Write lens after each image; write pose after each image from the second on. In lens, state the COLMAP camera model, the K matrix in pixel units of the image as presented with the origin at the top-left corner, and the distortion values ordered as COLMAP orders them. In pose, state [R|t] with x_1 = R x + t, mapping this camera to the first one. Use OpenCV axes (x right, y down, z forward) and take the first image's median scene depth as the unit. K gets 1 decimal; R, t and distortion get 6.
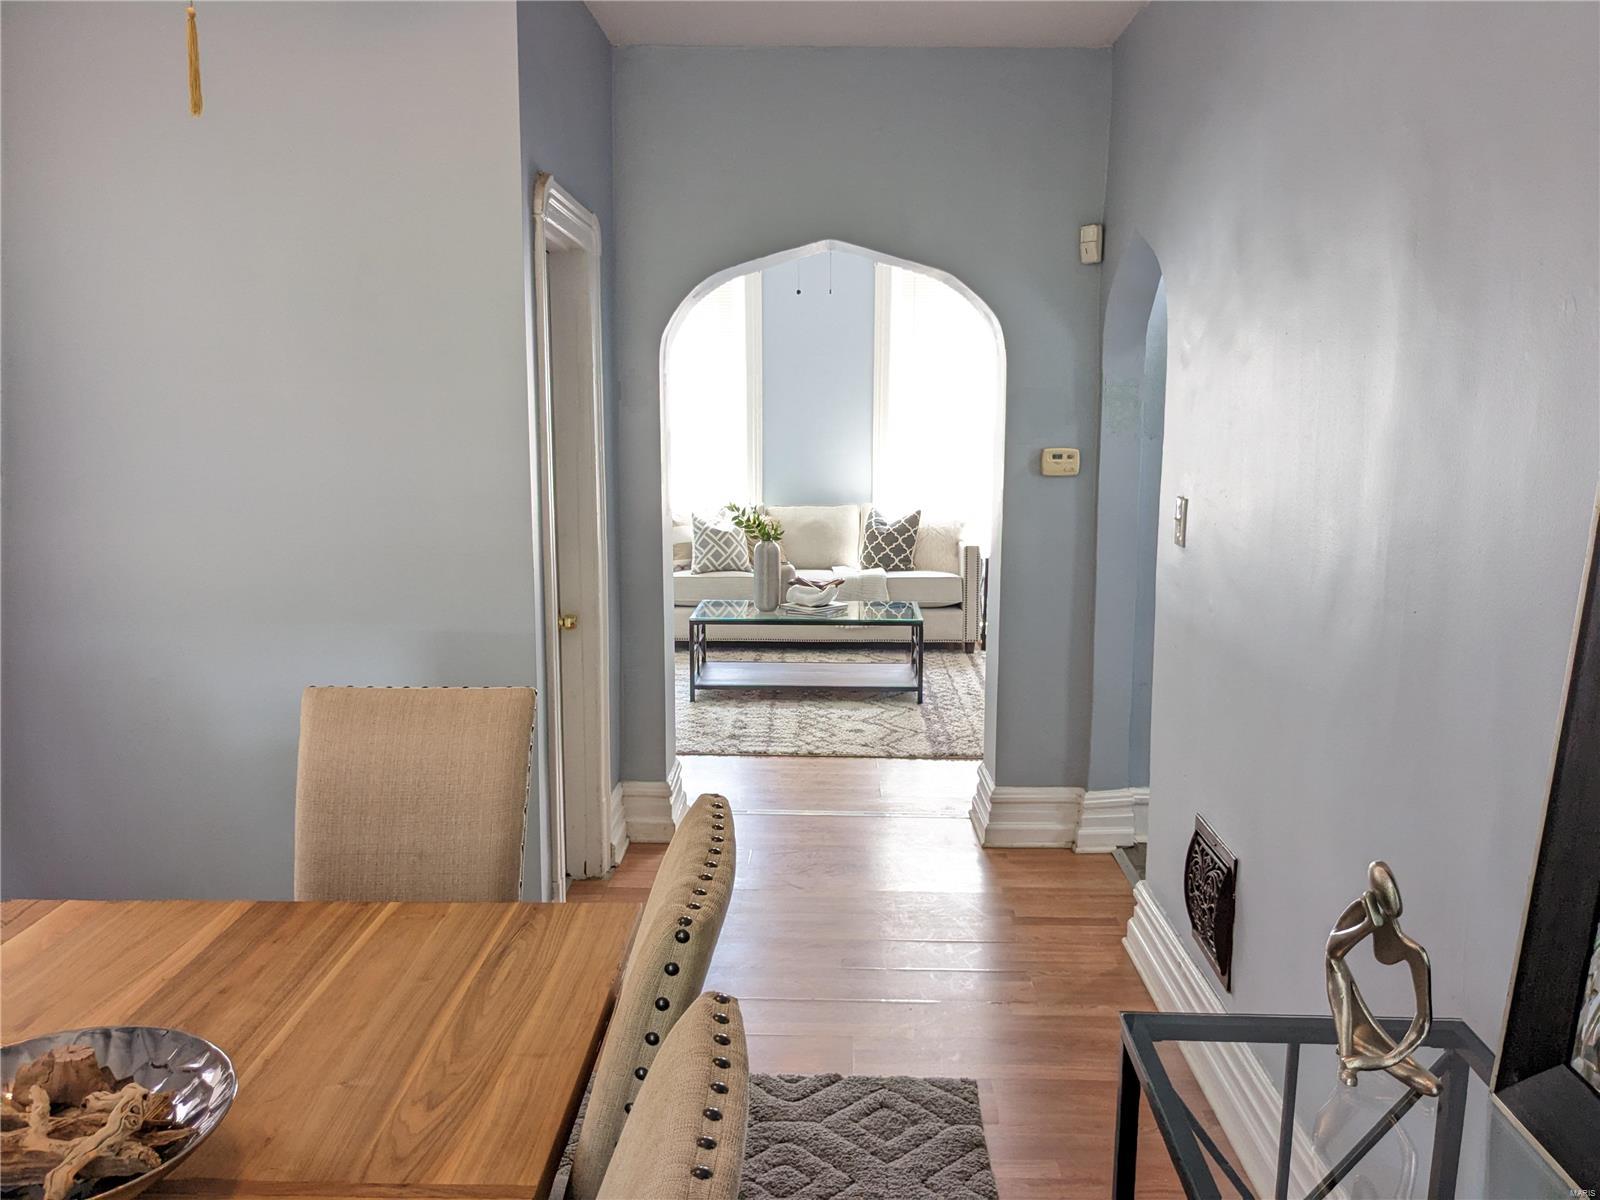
lens RADIAL K [[1291.8, 0, 802.7], [0, 1291.8, 601.4], [0, 0, 1]] dist [0.062786, -0.095751]
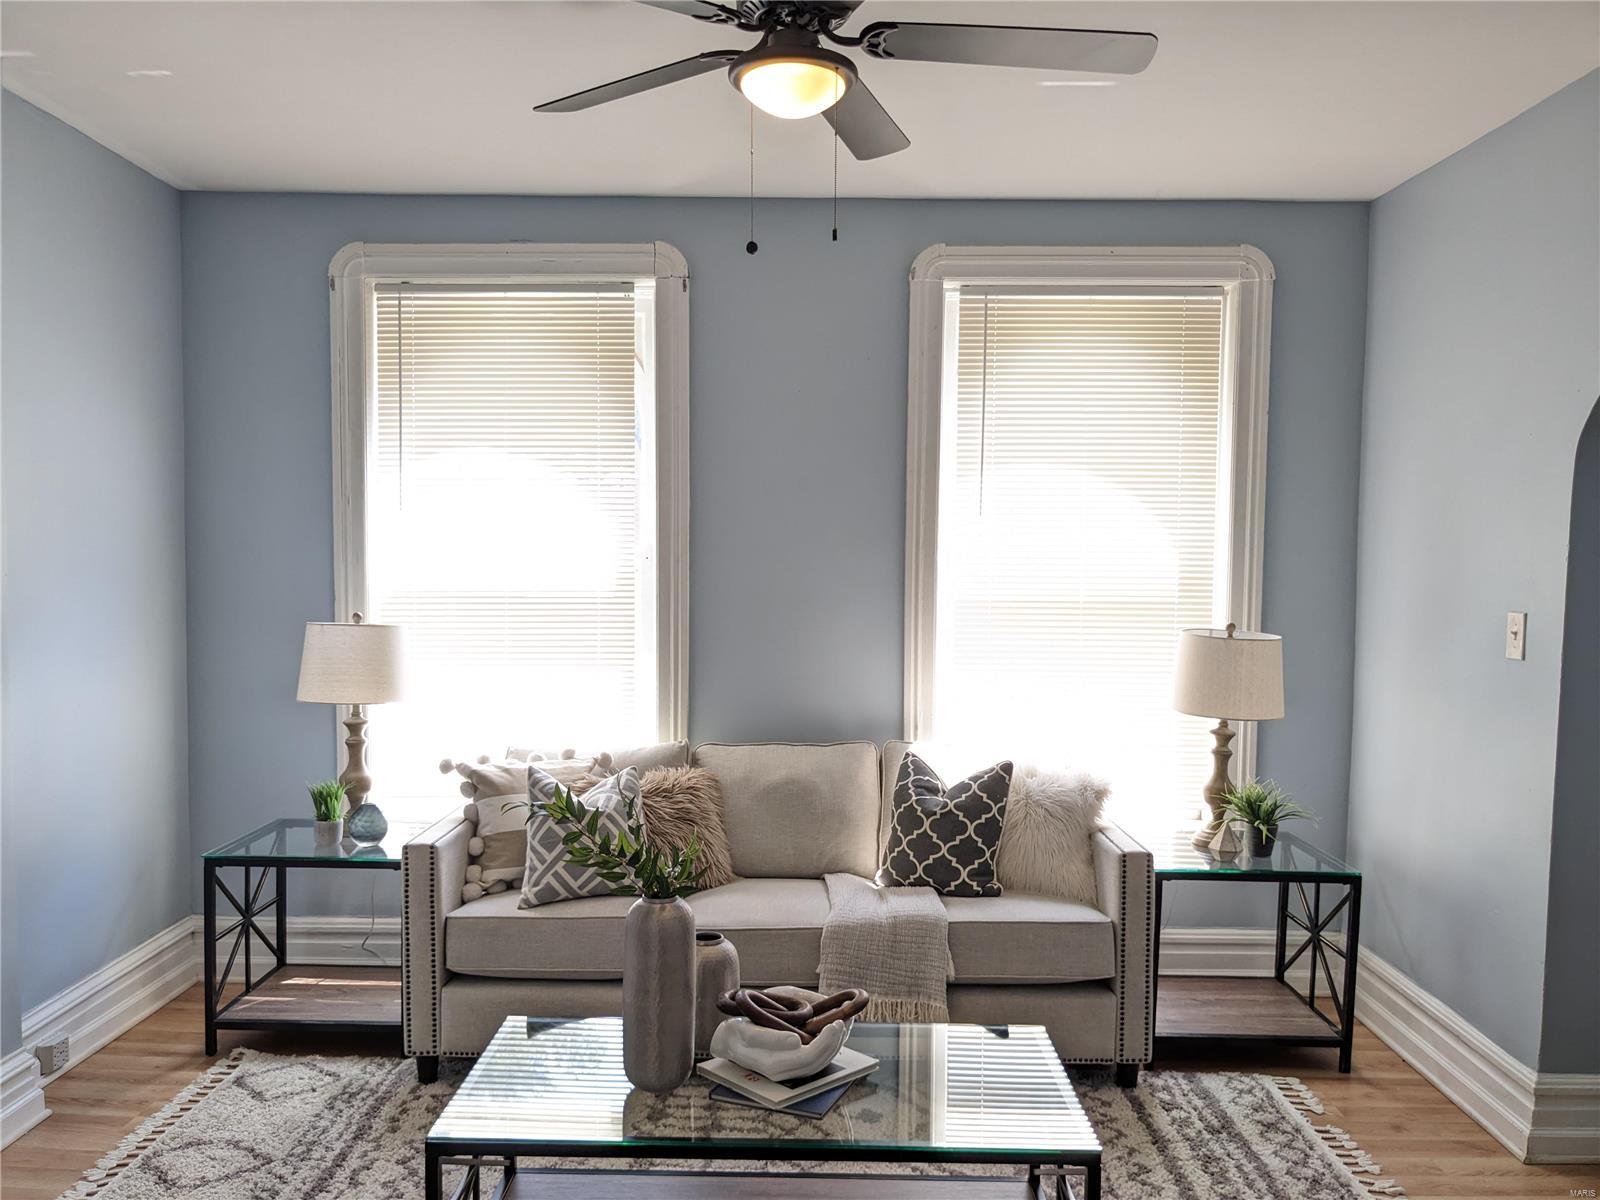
lens RADIAL K [[1291.8, 0, 797.9], [0, 1291.8, 602.1], [0, 0, 1]] dist [0.062786, -0.095751]
pose [[0.999864, 0.008072, 0.014370, 0.004928], [-0.006268, 0.992583, -0.121411, -0.071950], [-0.015243, 0.121304, 0.992498, 0.521847]]
